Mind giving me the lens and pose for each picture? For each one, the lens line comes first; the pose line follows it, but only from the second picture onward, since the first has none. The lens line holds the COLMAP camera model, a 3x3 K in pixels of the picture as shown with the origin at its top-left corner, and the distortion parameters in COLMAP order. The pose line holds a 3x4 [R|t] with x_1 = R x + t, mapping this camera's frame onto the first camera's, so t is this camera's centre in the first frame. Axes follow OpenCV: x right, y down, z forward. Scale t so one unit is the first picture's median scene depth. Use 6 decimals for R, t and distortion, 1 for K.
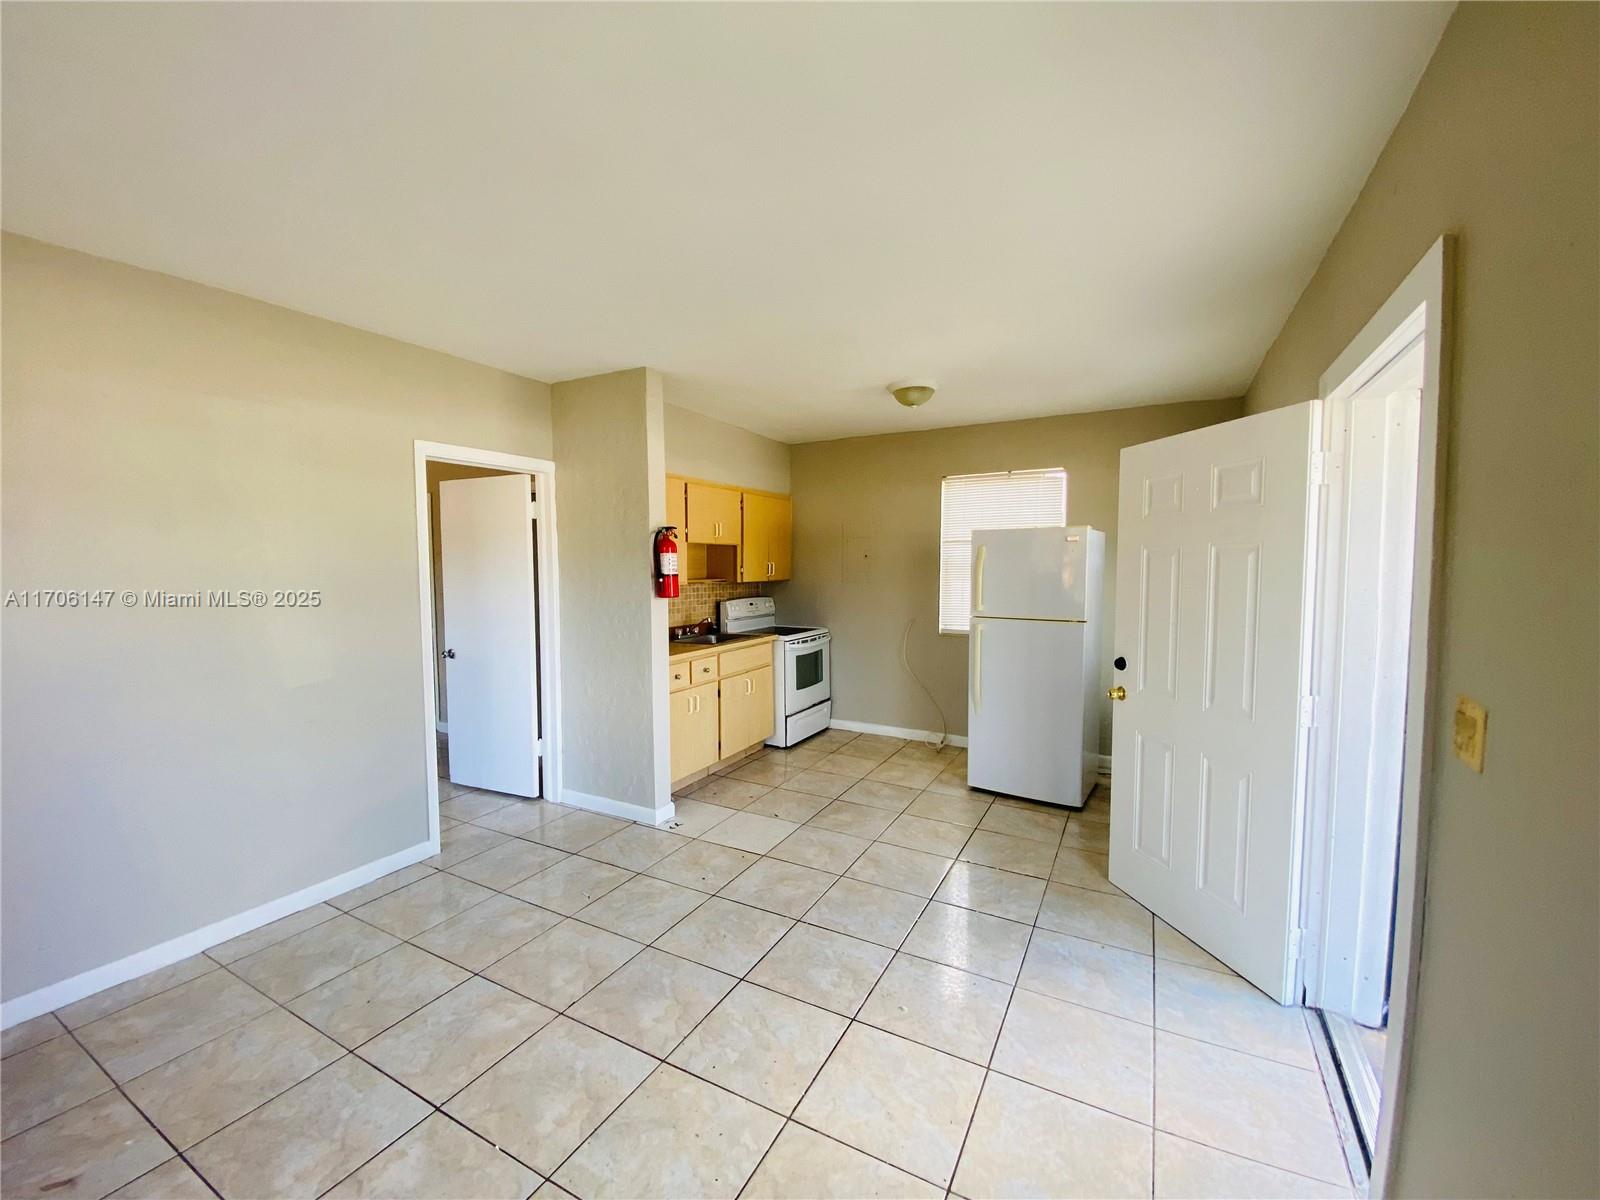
lens RADIAL K [[651.8, 0, 794.3], [0, 651.8, 601.5], [0, 0, 1]] dist [-0.001388, -0.000527]
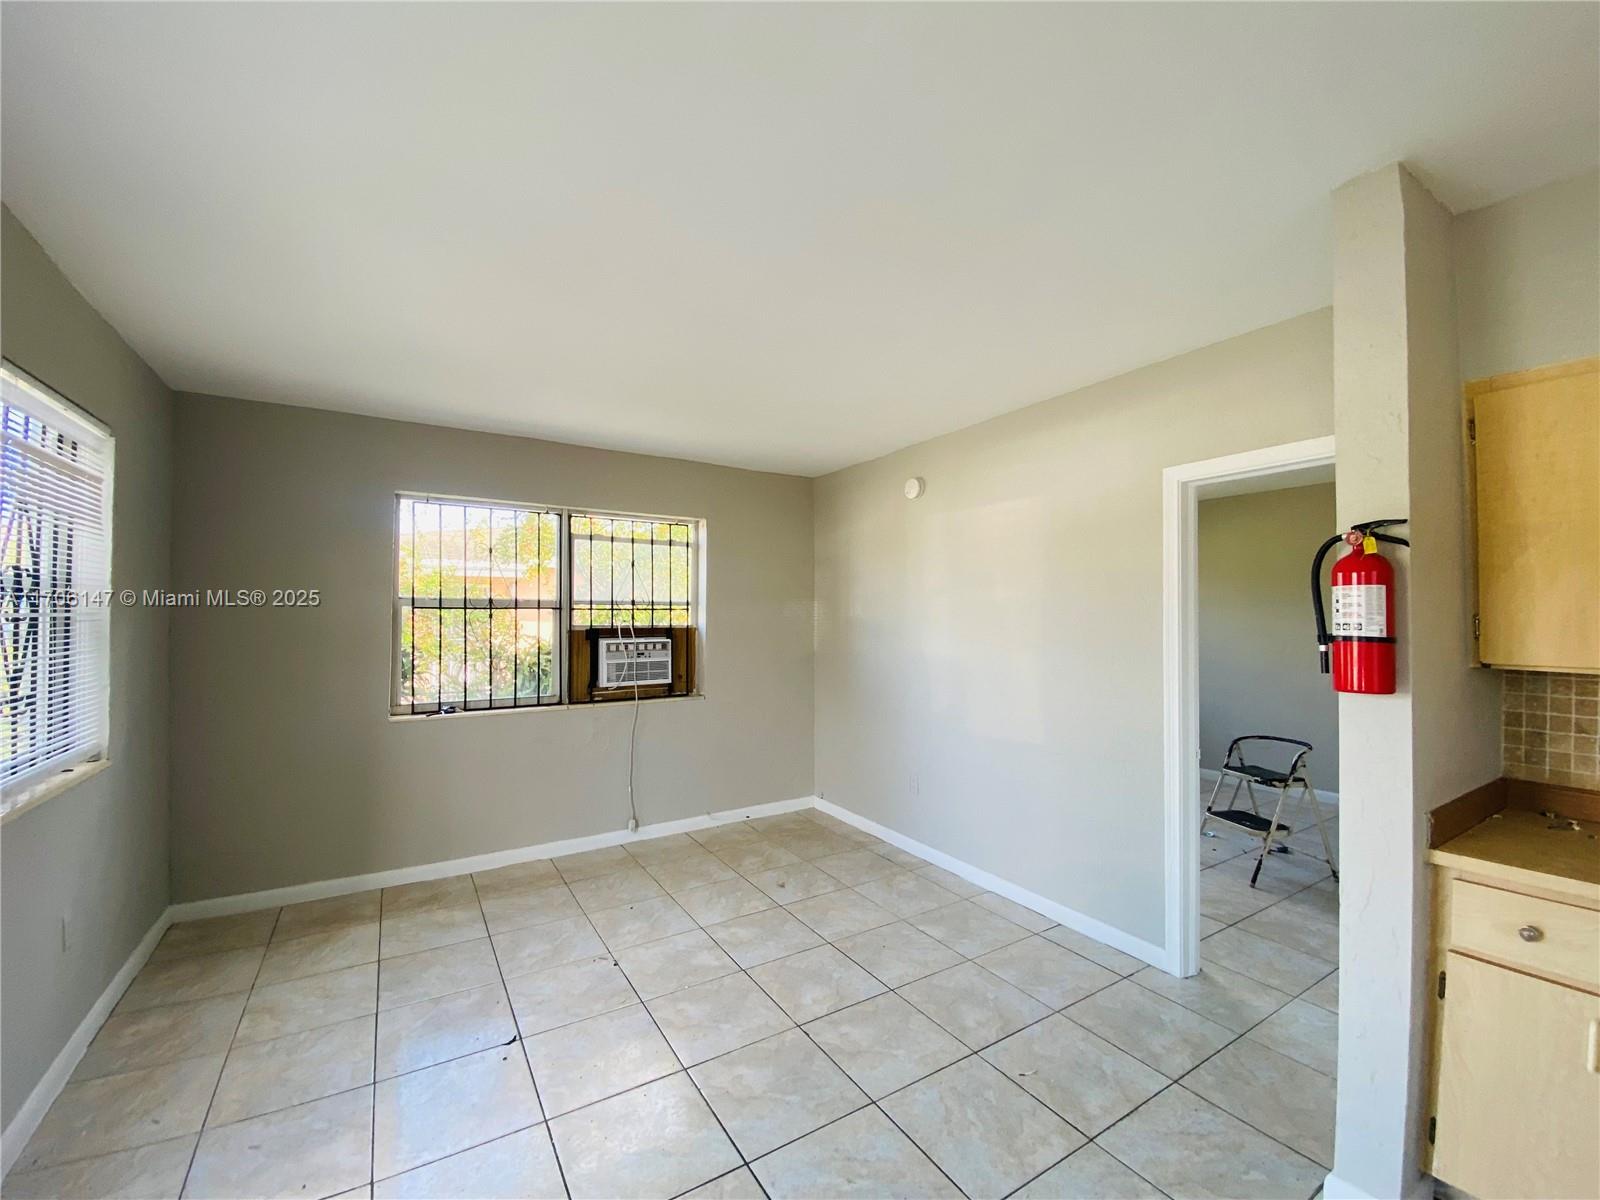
lens RADIAL K [[651.8, 0, 797.8], [0, 651.8, 608.9], [0, 0, 1]] dist [-0.001388, -0.000527]
pose [[-0.500045, -0.011711, -0.865921, 0.512646], [-0.056150, 0.998243, 0.018925, -0.068412], [0.864177, 0.058085, -0.499823, 1.309956]]
